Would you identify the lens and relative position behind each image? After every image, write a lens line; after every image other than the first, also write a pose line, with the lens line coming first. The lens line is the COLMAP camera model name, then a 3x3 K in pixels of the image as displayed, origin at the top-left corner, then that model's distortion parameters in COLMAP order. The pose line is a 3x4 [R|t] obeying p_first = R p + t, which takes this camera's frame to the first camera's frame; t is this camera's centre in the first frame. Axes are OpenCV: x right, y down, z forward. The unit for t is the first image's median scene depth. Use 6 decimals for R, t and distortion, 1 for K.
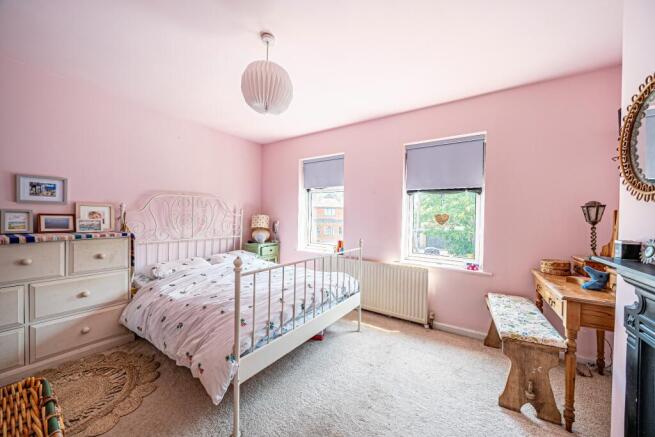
lens RADIAL K [[226.0, 0, 326.0], [0, 226.0, 217.9], [0, 0, 1]] dist [-0.024591, 0.002497]
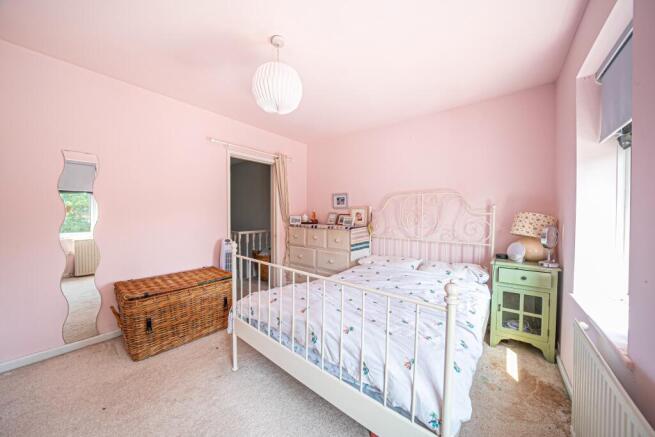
lens RADIAL K [[226.0, 0, 326.0], [0, 226.0, 217.9], [0, 0, 1]] dist [-0.024591, 0.002497]
pose [[-0.080320, 0.004426, -0.996759, 0.485449], [-0.010294, 0.999933, 0.005270, 0.002225], [0.996716, 0.010684, -0.080269, 0.844171]]
